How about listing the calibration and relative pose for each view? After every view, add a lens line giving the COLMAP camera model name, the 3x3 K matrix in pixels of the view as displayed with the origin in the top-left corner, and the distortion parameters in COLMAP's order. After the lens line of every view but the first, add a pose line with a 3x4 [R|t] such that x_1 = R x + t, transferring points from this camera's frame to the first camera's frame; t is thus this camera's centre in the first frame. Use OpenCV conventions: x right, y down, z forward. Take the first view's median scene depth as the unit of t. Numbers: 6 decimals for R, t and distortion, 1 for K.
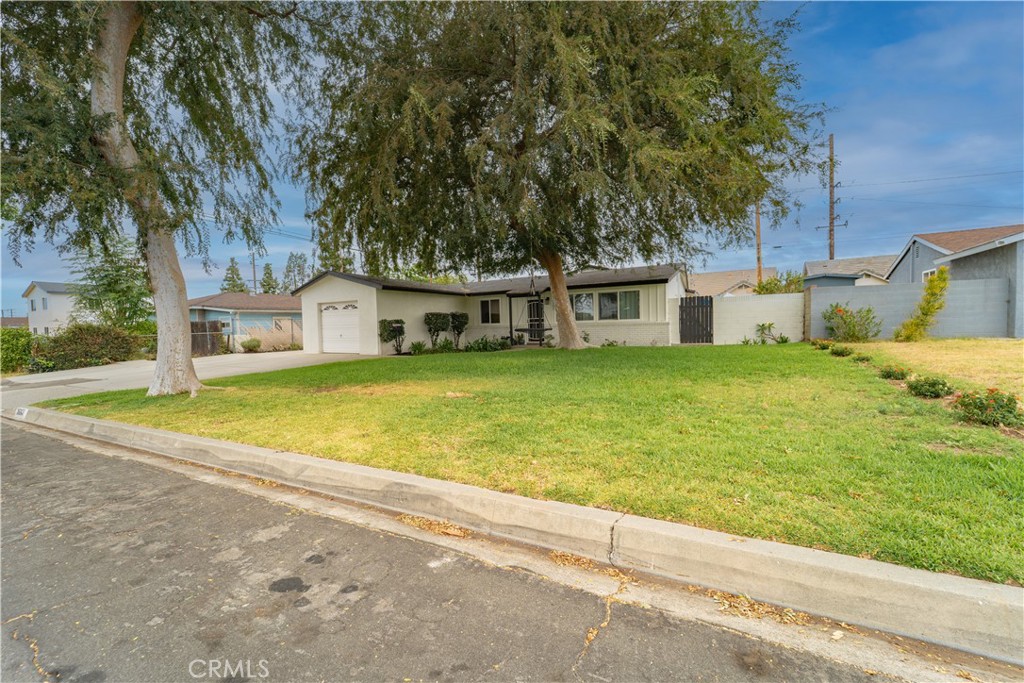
lens RADIAL K [[410.3, 0, 507.6], [0, 410.3, 343.7], [0, 0, 1]] dist [-0.000092, -0.000814]
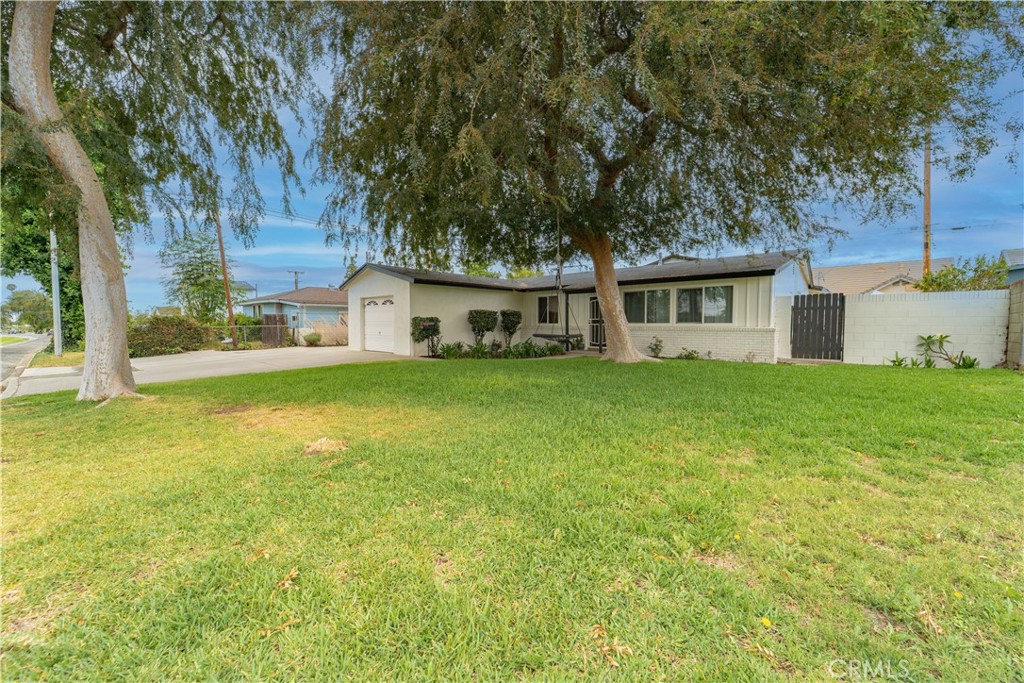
lens RADIAL K [[410.3, 0, 507.6], [0, 410.3, 343.7], [0, 0, 1]] dist [-0.000092, -0.000814]
pose [[0.970311, 0.037242, -0.238974, 0.101939], [-0.035508, 0.999303, 0.011555, -0.016592], [0.239238, -0.002727, 0.970957, 0.164899]]
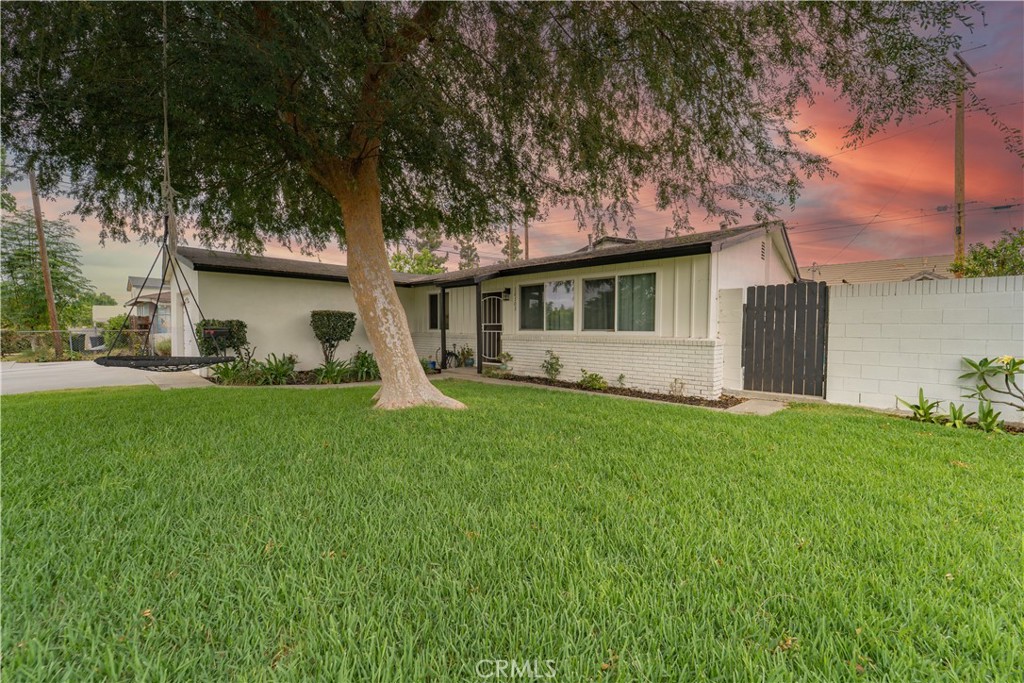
lens RADIAL K [[410.9, 0, 512.0], [0, 410.9, 341.5], [0, 0, 1]] dist [-0.001077, -0.000230]
pose [[0.964255, 0.039367, -0.262037, 0.288332], [-0.042575, 0.999072, -0.006573, -0.038645], [0.261535, 0.017494, 0.965035, 0.494119]]
